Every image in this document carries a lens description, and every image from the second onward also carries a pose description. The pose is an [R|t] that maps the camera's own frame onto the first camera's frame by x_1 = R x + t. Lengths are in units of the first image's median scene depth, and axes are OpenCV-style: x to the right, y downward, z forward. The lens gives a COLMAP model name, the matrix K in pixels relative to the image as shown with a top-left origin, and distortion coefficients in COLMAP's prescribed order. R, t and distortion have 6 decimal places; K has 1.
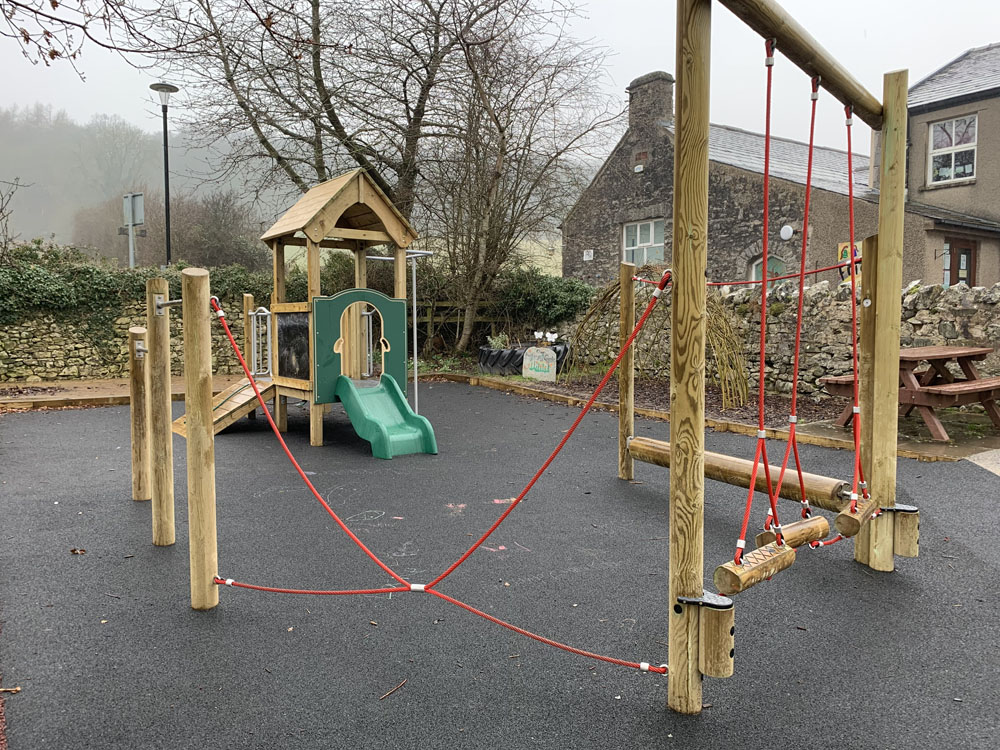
lens RADIAL K [[744.1, 0, 500.0], [0, 744.1, 375.0], [0, 0, 1]] dist [0.000020, 0.001614]
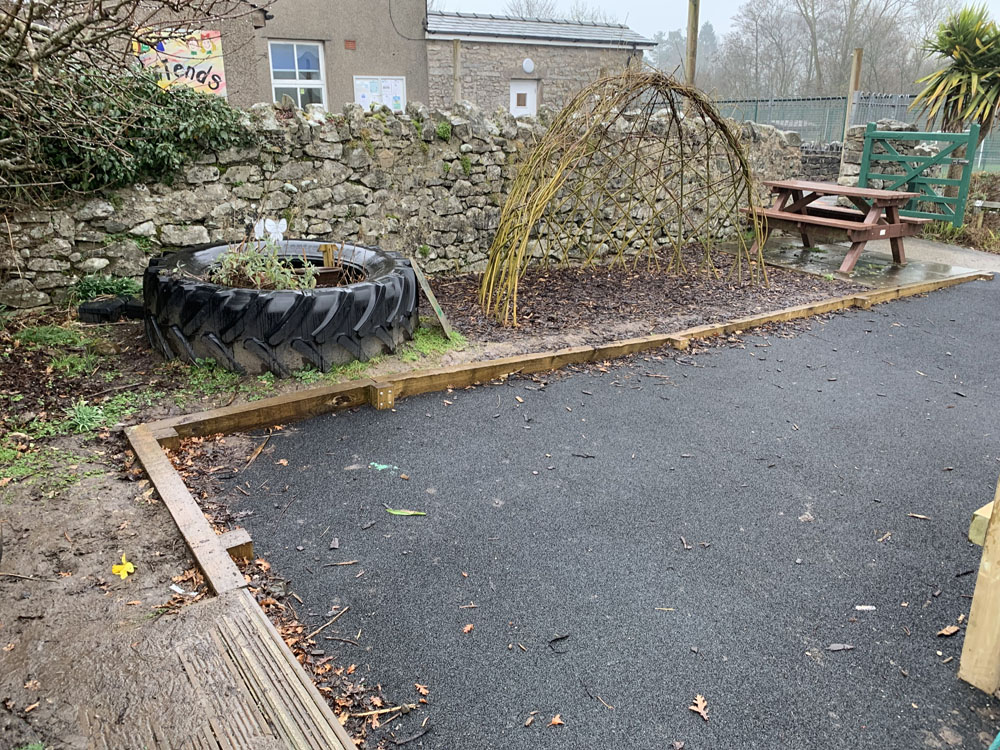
lens RADIAL K [[744.1, 0, 500.0], [0, 744.1, 375.0], [0, 0, 1]] dist [0.000020, 0.001614]
pose [[-0.013533, -0.326098, 0.945239, -0.396582], [0.076452, 0.942221, 0.326151, -0.122879], [-0.996981, 0.076679, 0.012180, 1.102695]]
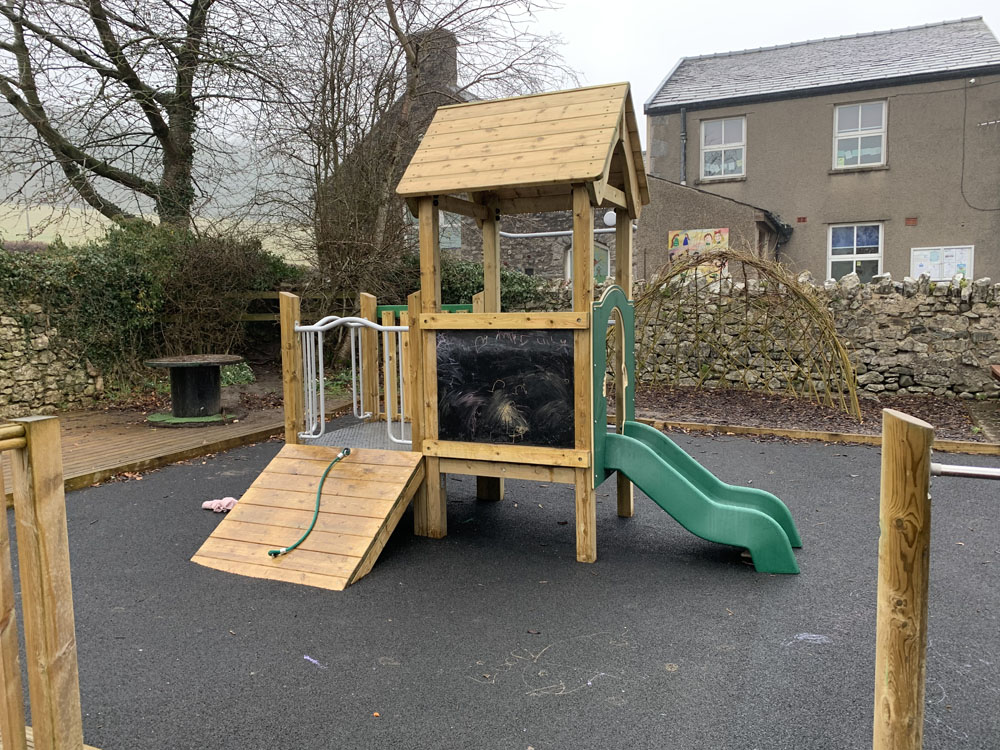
lens RADIAL K [[744.3, 0, 476.0], [0, 744.3, 378.8], [0, 0, 1]] dist [0.038597, -0.070615]
pose [[0.854384, -0.067894, 0.515188, -0.463771], [0.052860, 0.997640, 0.043811, -0.056792], [-0.516947, -0.010199, 0.855957, 0.420473]]
